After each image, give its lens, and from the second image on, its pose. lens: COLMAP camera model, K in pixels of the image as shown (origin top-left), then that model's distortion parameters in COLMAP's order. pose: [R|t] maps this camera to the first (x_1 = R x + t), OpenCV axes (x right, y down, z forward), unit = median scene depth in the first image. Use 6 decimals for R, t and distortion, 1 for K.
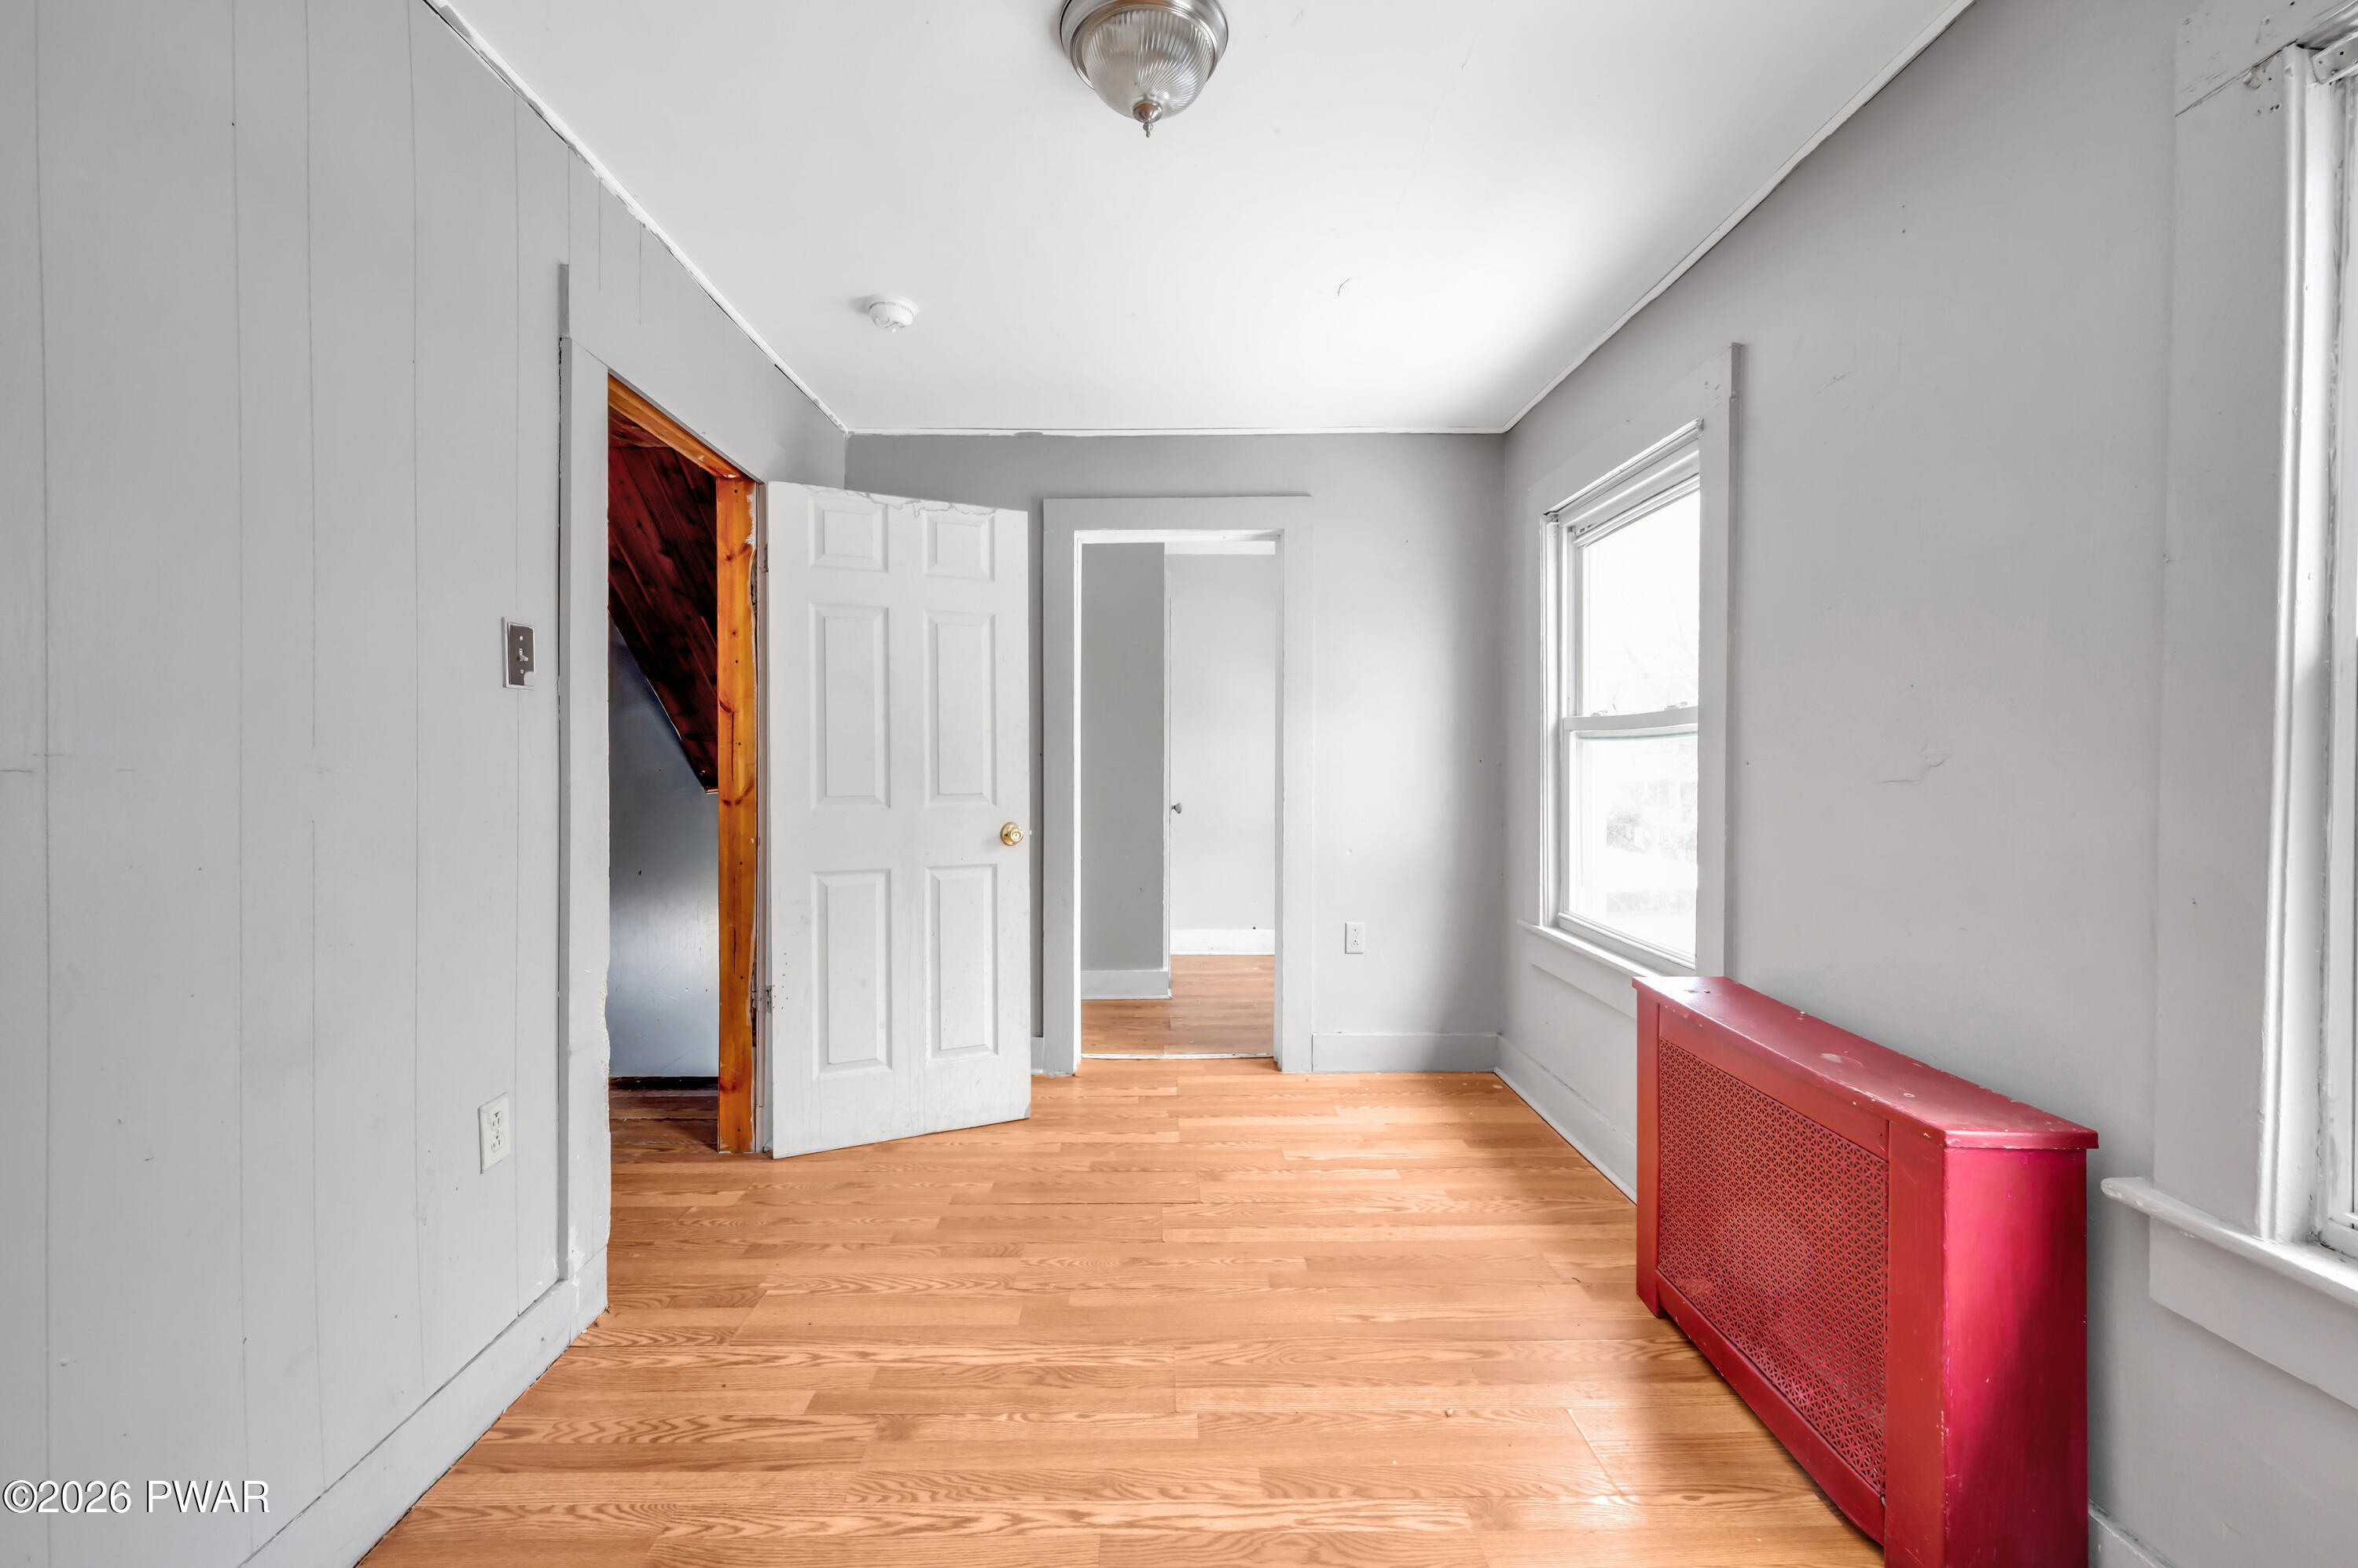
lens RADIAL K [[934.9, 0, 1167.1], [0, 934.9, 782.9], [0, 0, 1]] dist [0.002235, 0.000165]
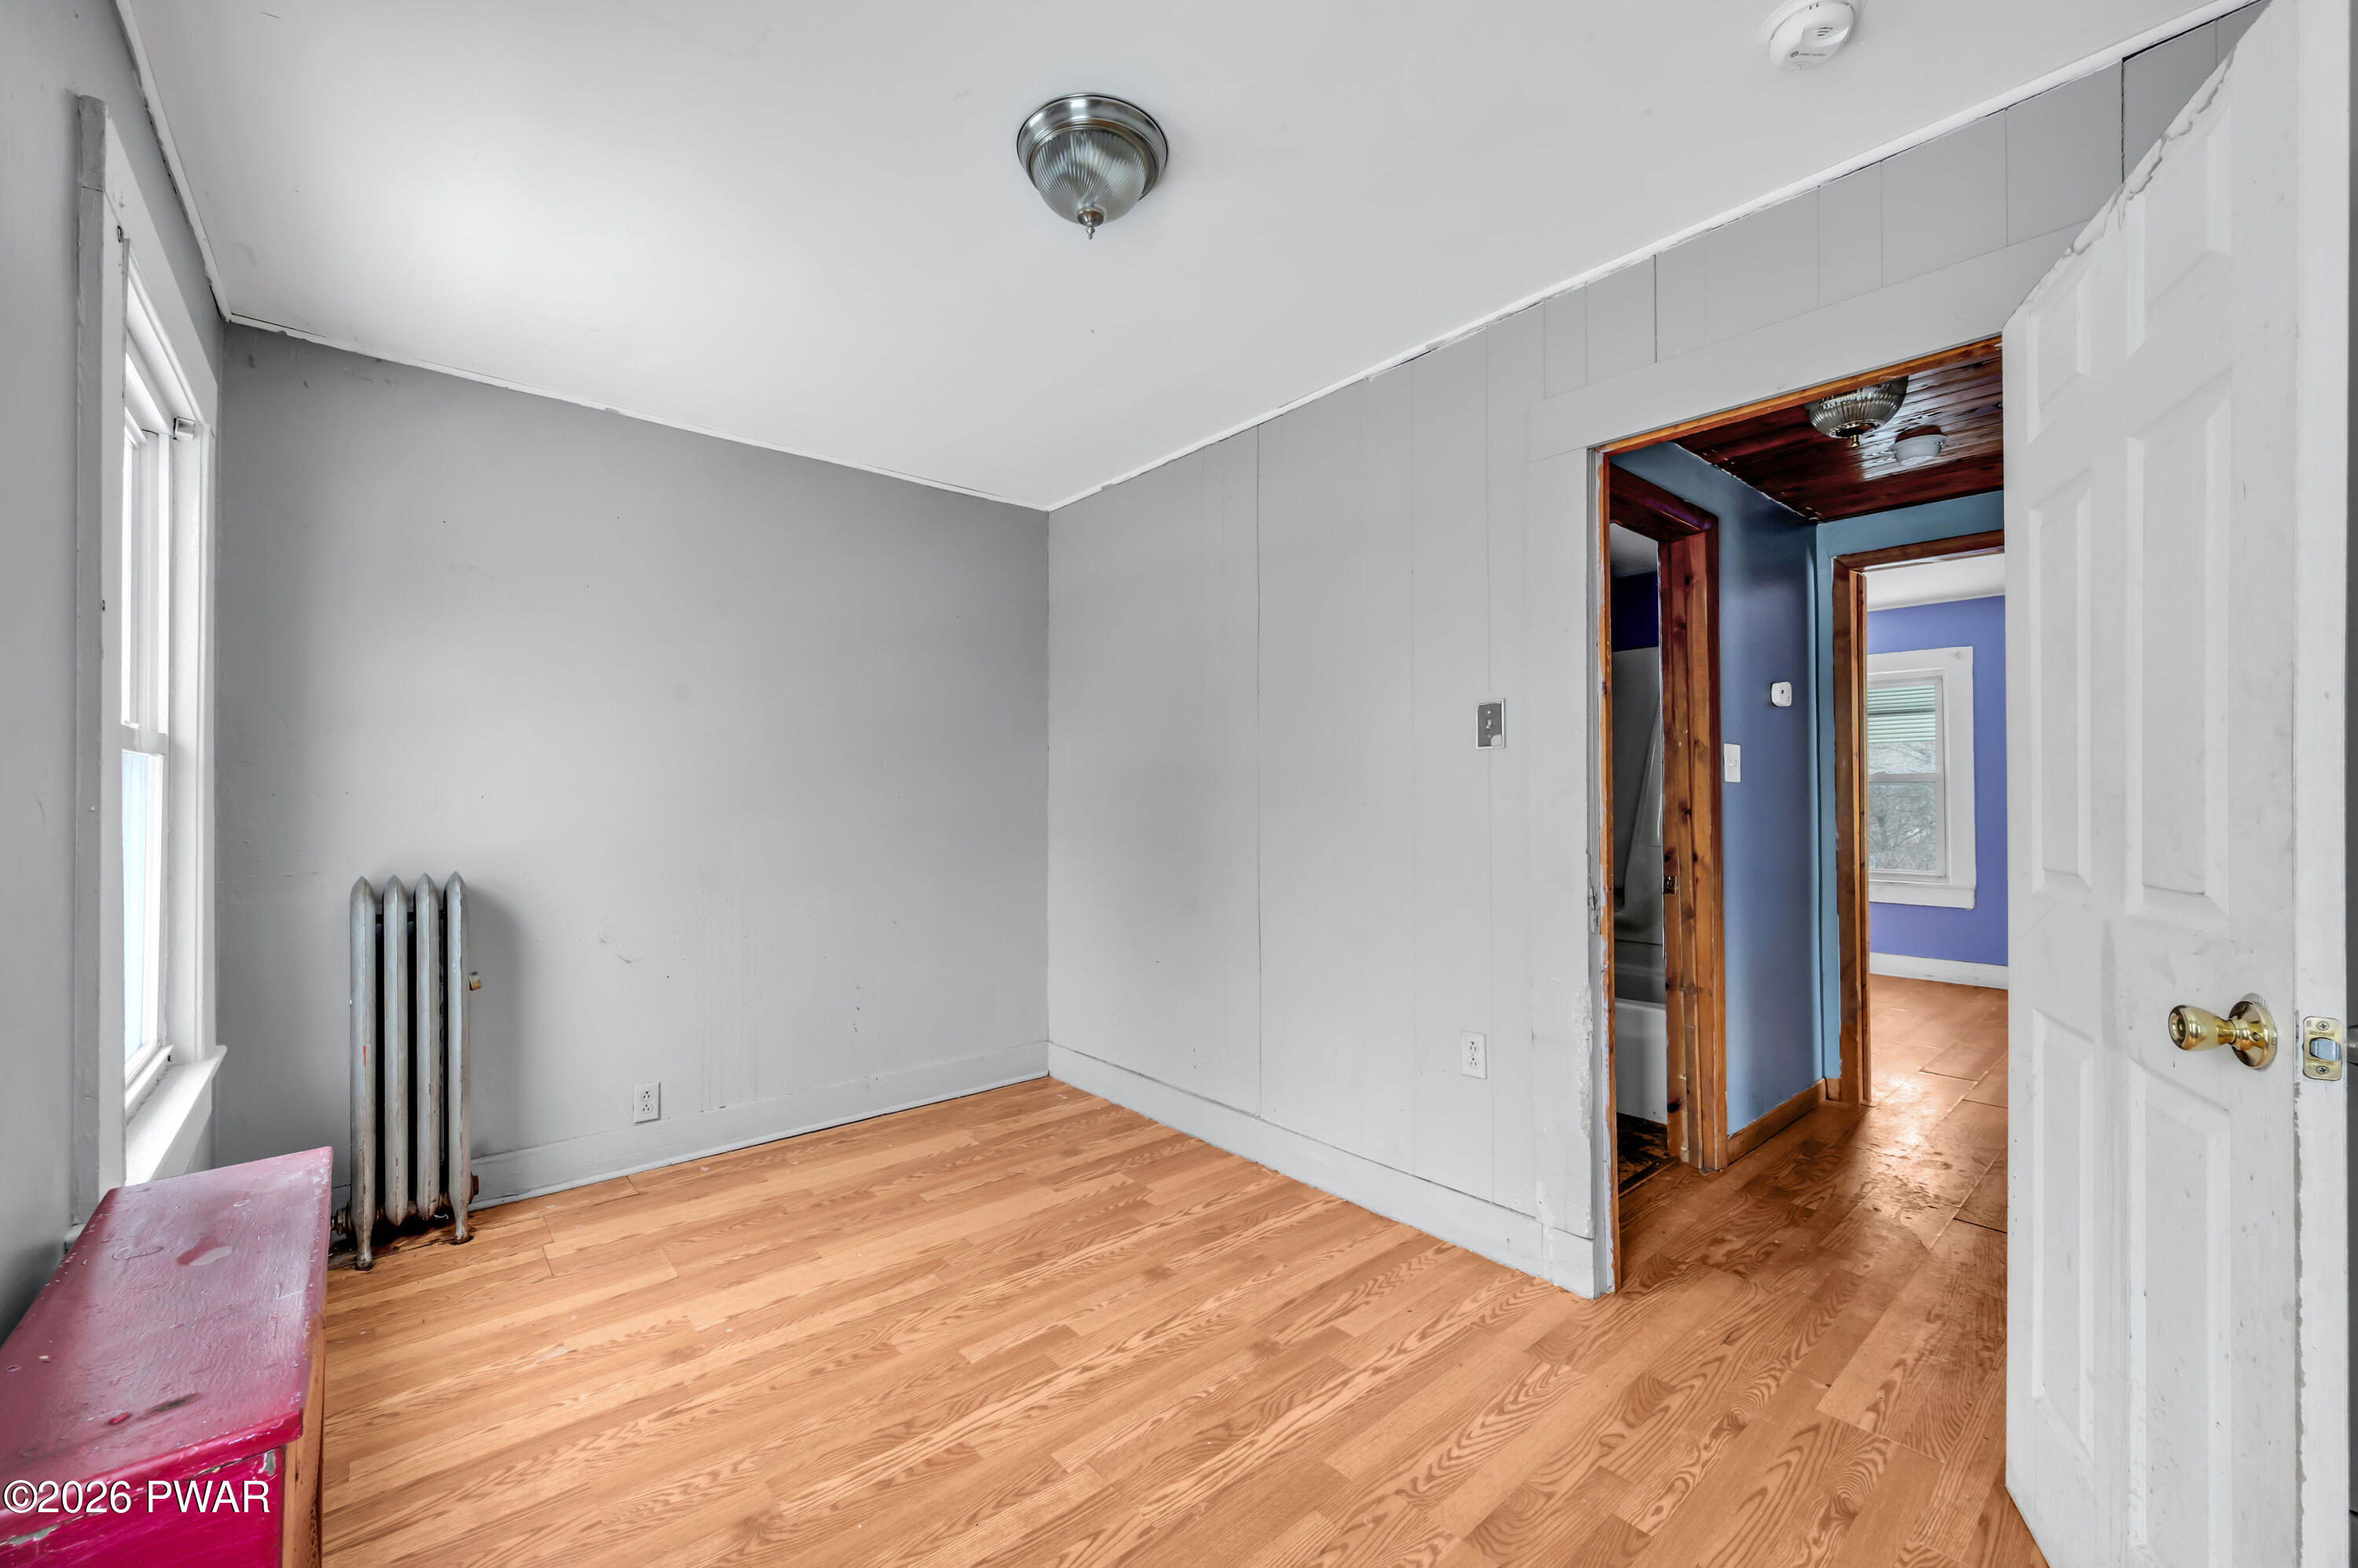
lens RADIAL K [[934.9, 0, 1167.1], [0, 934.9, 782.9], [0, 0, 1]] dist [0.002235, 0.000165]
pose [[-0.772781, -0.011530, -0.634567, 0.572489], [-0.014199, 0.999899, -0.000876, -0.042179], [0.634513, 0.008334, -0.772867, 1.791515]]
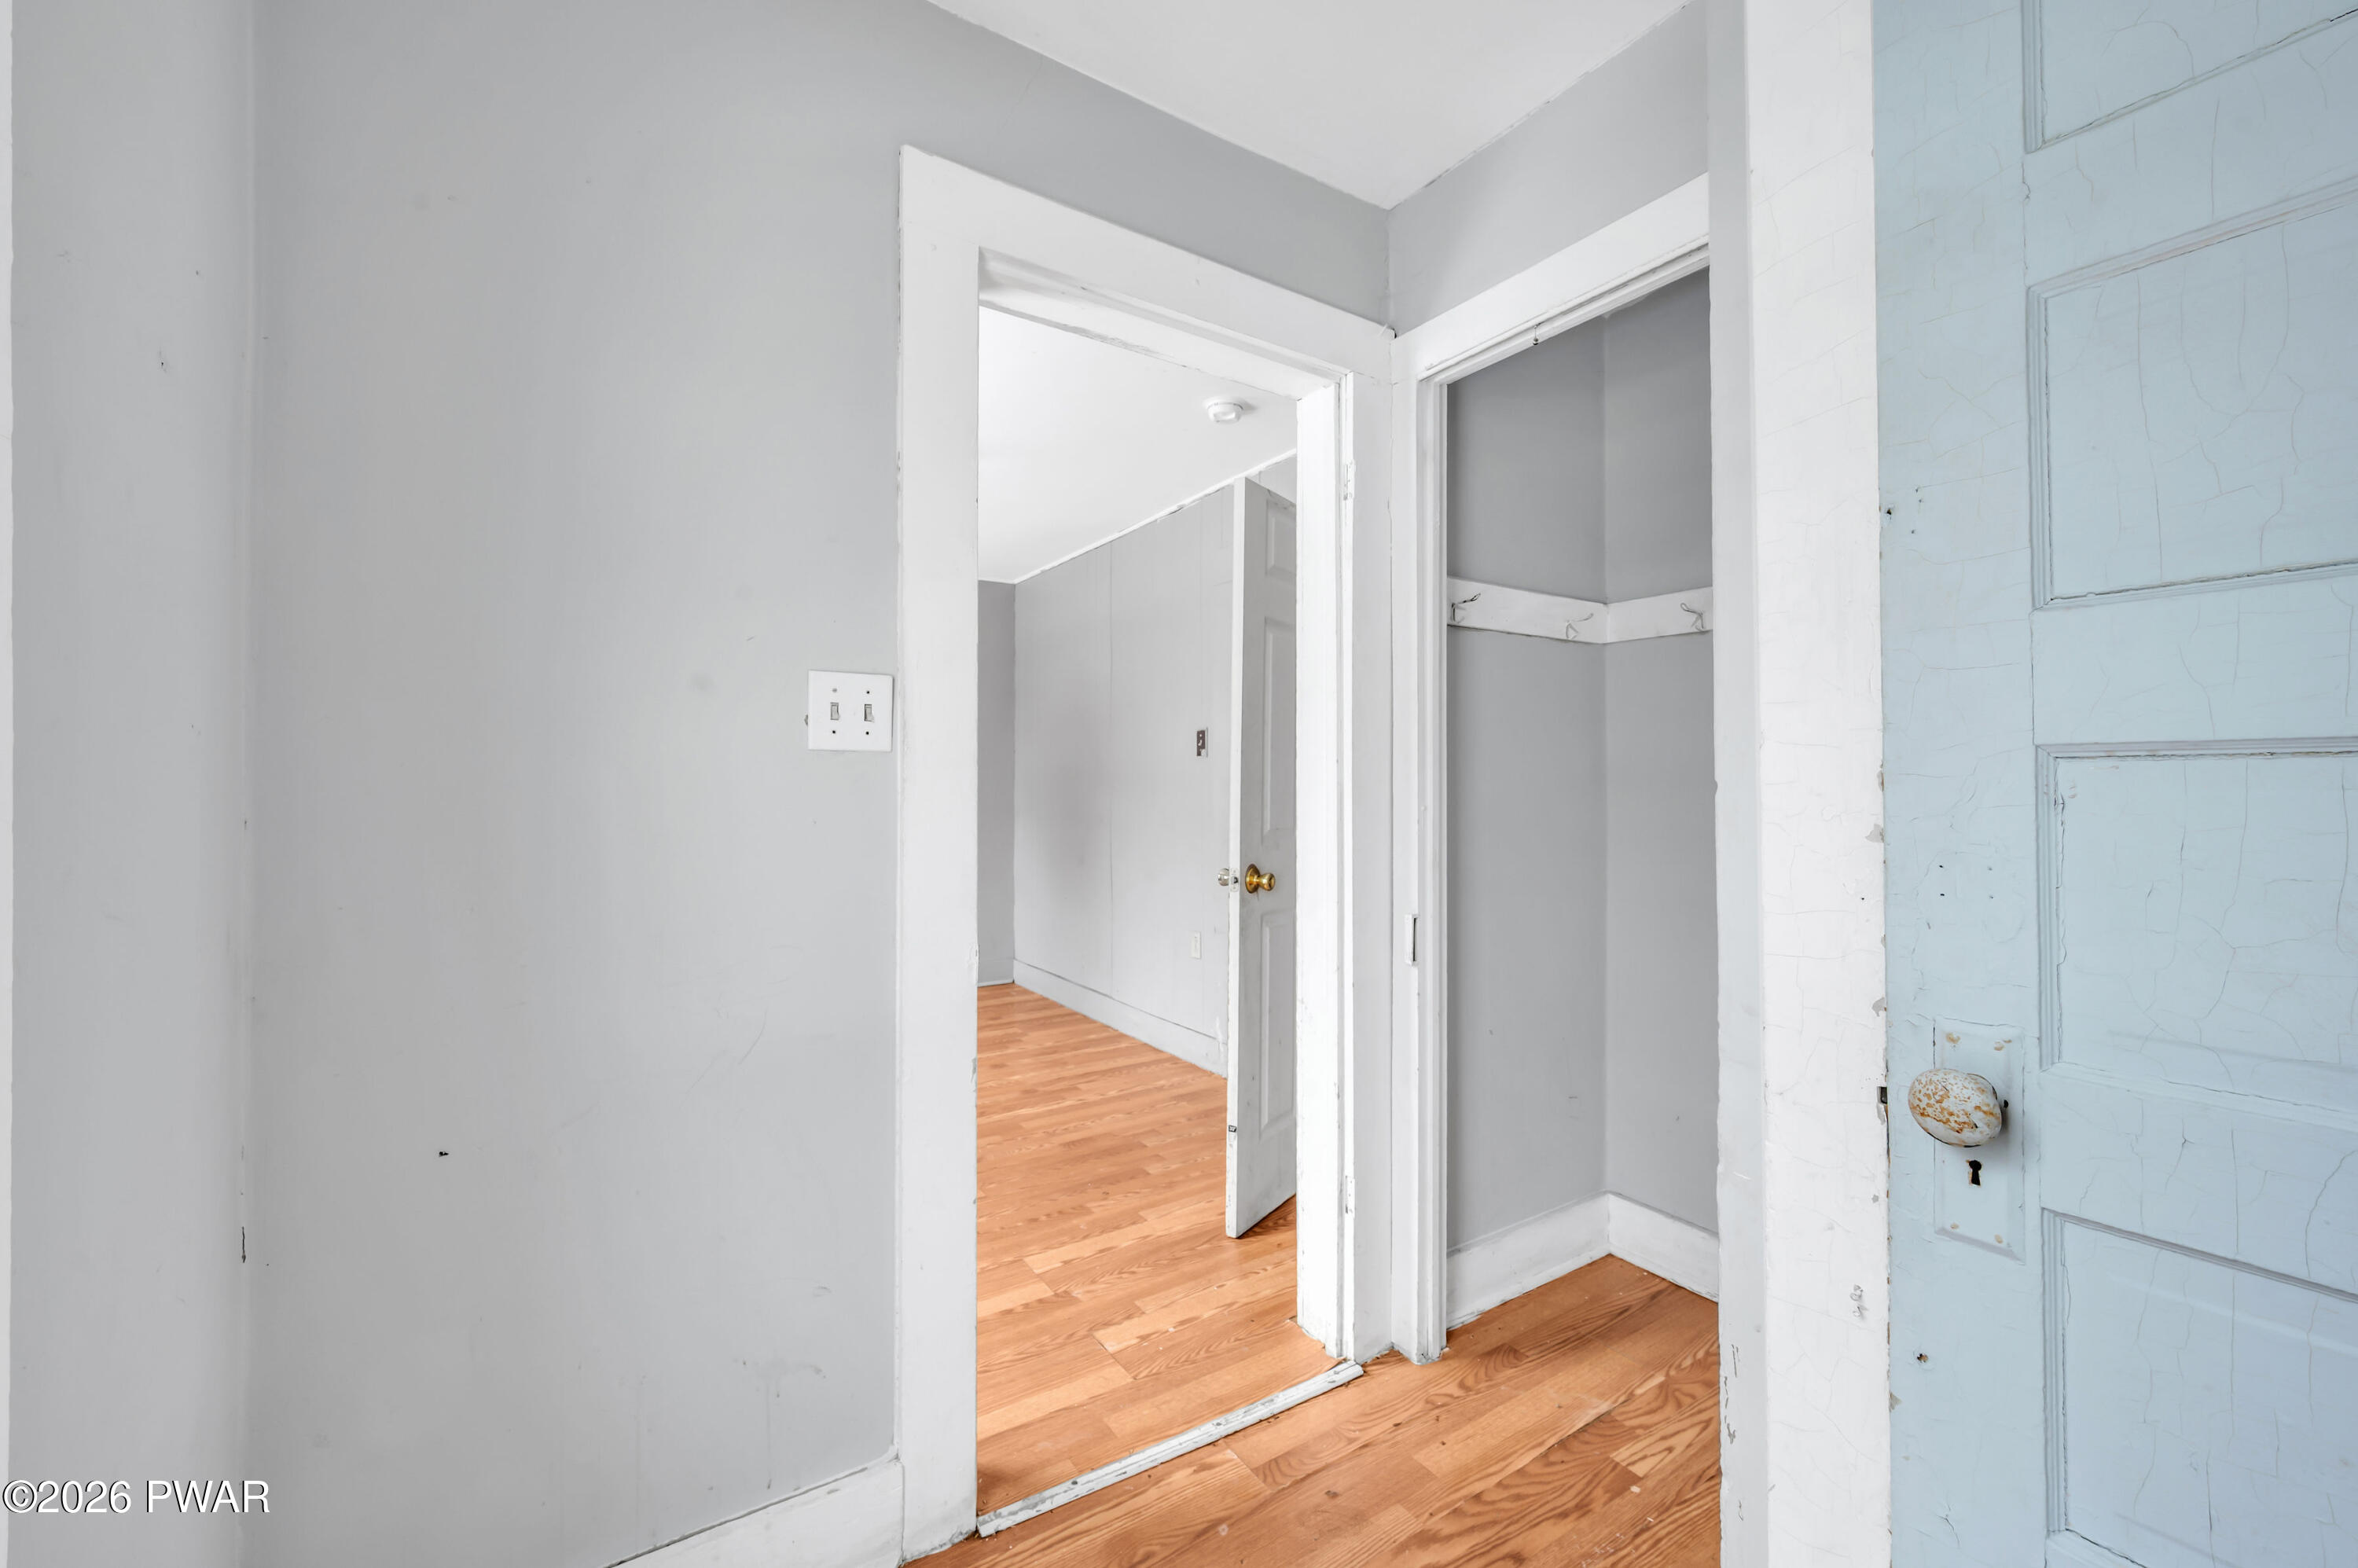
lens RADIAL K [[933.6, 0, 1224.0], [0, 933.6, 784.0], [0, 0, 1]] dist [-0.000126, 0.000028]
pose [[-0.831662, -0.005504, -0.555255, 0.537575], [-0.015266, 0.999800, 0.012955, -0.067514], [0.555072, 0.019250, -0.831579, 2.963824]]
